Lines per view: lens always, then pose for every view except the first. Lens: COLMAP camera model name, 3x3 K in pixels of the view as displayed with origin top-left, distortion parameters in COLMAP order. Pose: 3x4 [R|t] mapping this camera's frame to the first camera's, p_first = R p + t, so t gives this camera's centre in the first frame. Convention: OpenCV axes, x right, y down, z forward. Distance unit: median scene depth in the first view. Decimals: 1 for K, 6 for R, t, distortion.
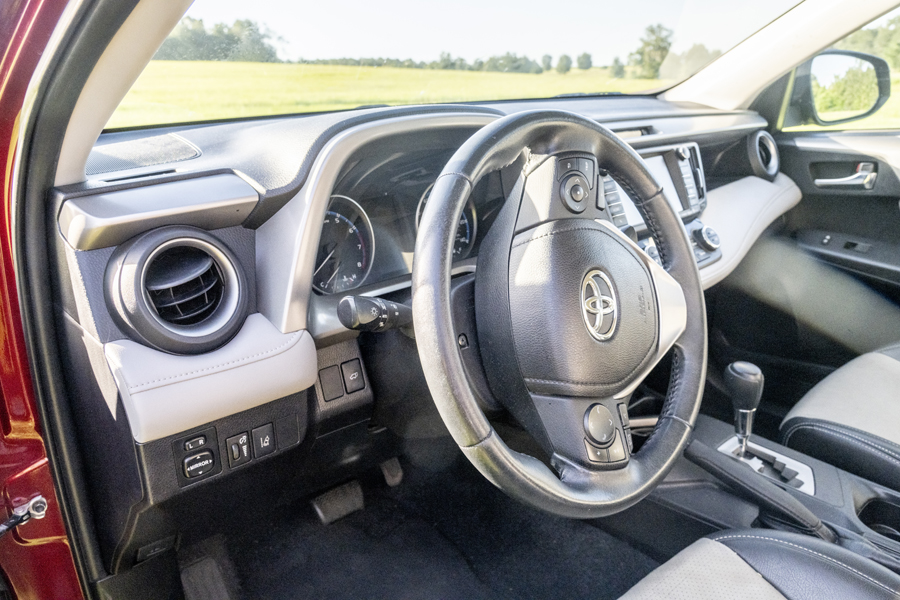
lens RADIAL K [[689.2, 0, 450.0], [0, 689.2, 300.0], [0, 0, 1]] dist [-0.000707, 0.001338]
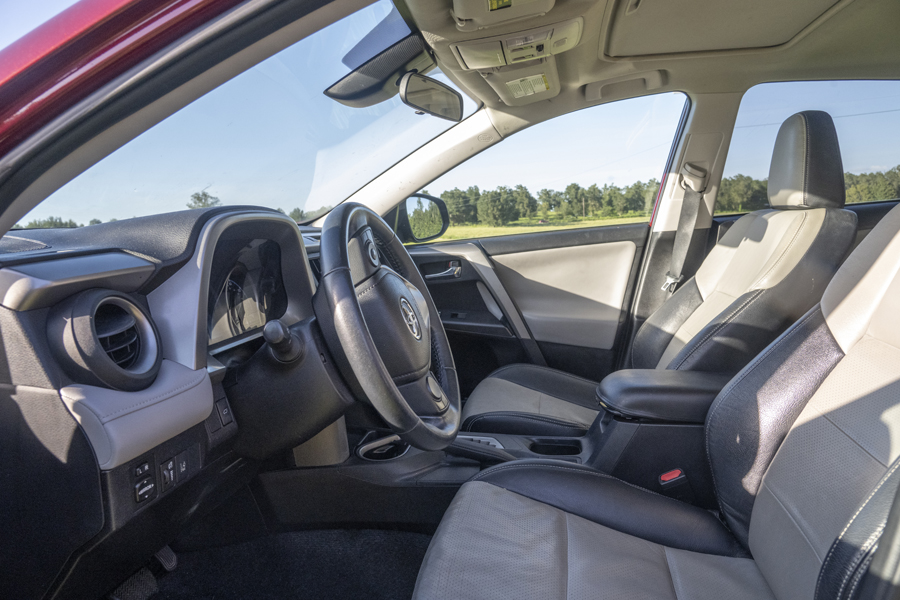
lens RADIAL K [[646.0, 0, 450.0], [0, 646.0, 300.0], [0, 0, 1]] dist [0.001252, 0.000431]
pose [[0.783708, -0.074129, 0.616690, -0.579004], [0.210040, 0.965992, -0.150809, 0.194647], [-0.584538, 0.247720, 0.772626, -0.193913]]
